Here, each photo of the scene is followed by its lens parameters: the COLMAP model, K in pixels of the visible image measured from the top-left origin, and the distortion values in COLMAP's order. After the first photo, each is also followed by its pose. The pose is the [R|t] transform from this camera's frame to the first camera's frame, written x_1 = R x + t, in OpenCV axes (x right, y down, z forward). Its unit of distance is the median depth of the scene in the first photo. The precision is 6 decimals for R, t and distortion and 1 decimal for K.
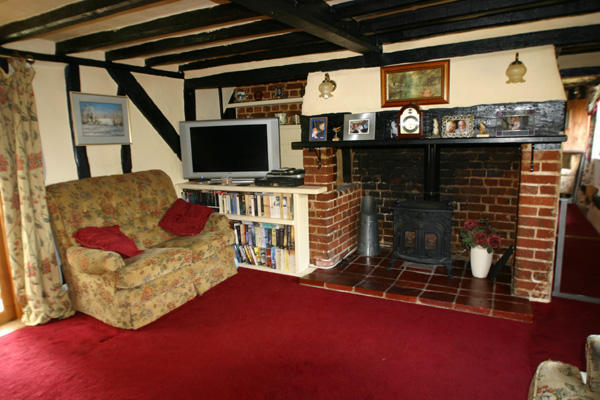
lens RADIAL K [[392.3, 0, 299.9], [0, 392.3, 202.2], [0, 0, 1]] dist [-0.000459, 0.000898]
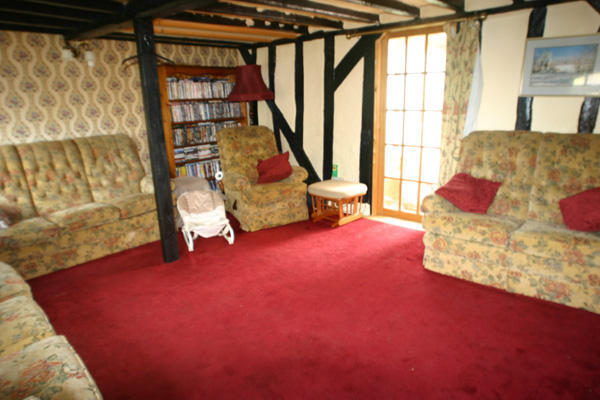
lens RADIAL K [[392.3, 0, 298.7], [0, 392.3, 198.4], [0, 0, 1]] dist [-0.000459, 0.000898]
pose [[-0.221883, 0.290648, -0.930748, 0.540251], [-0.138649, 0.935438, 0.325165, -0.145814], [0.965166, 0.201195, -0.167259, 0.672824]]
